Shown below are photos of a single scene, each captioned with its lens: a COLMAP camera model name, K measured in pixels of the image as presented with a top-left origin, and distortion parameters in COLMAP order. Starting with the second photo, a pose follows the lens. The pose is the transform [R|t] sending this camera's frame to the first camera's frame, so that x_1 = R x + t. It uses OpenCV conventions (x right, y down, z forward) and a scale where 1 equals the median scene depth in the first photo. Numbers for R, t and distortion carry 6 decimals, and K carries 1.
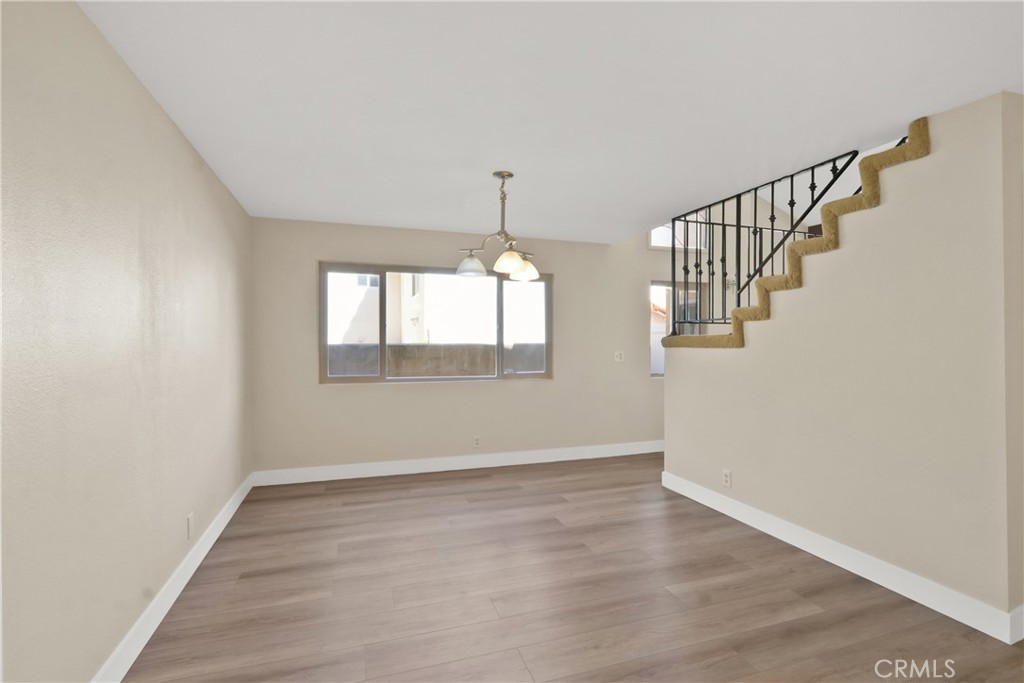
lens RADIAL K [[472.1, 0, 516.2], [0, 472.1, 331.2], [0, 0, 1]] dist [-0.015543, 0.000235]
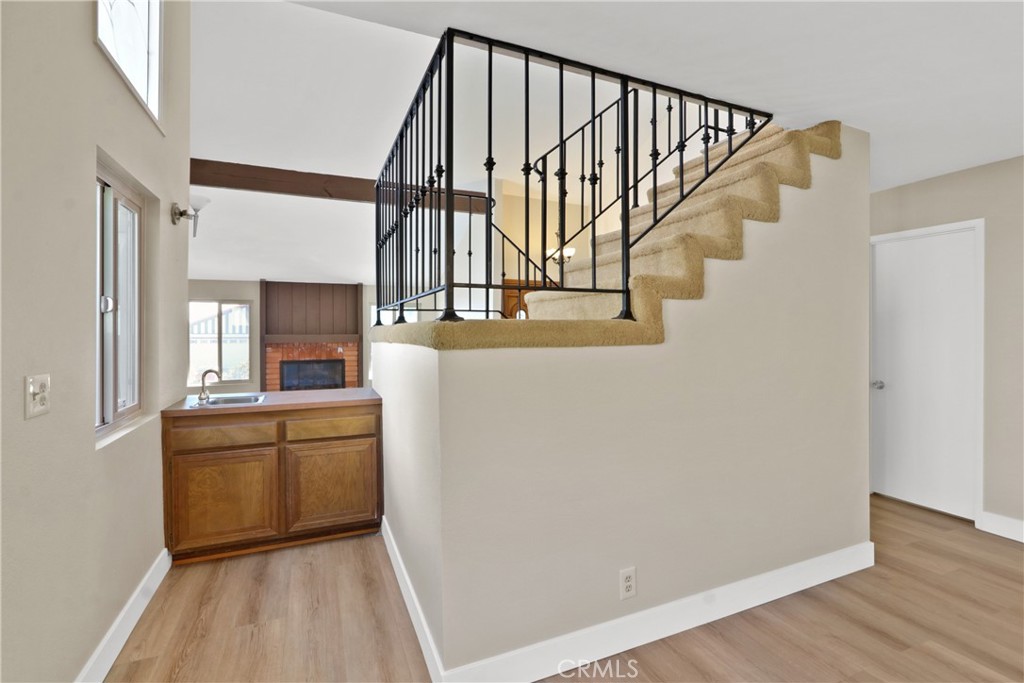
lens RADIAL K [[472.1, 0, 516.2], [0, 472.1, 331.2], [0, 0, 1]] dist [-0.015543, 0.000235]
pose [[-0.085363, -0.003853, 0.996342, -0.091766], [-0.020364, 0.999790, 0.002122, 0.021772], [-0.996142, -0.020108, -0.085424, 1.255637]]
